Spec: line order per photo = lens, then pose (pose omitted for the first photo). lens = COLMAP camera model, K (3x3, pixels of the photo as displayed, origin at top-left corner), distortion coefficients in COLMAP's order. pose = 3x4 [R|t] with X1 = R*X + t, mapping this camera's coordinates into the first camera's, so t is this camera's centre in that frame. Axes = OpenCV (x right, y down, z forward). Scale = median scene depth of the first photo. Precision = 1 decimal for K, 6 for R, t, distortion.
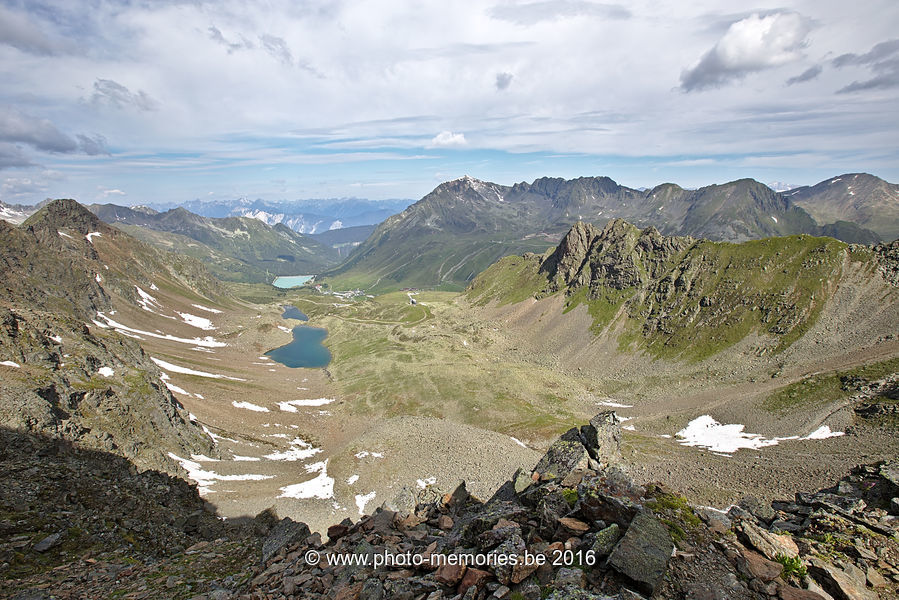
lens RADIAL K [[419.8, 0, 449.5], [0, 419.8, 300.0], [0, 0, 1]] dist [-0.058714, 0.025095]
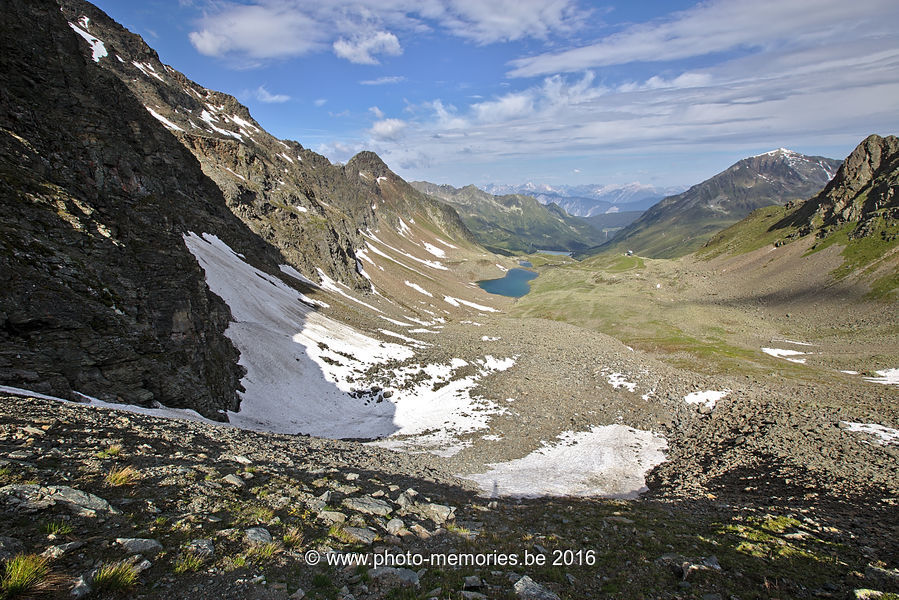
lens RADIAL K [[419.8, 0, 449.5], [0, 419.8, 300.0], [0, 0, 1]] dist [-0.058714, 0.025095]
pose [[0.790592, 0.156076, -0.592118, 0.175889], [-0.149396, 0.986915, 0.060667, 0.123570], [0.593839, 0.040497, 0.803564, 0.062472]]
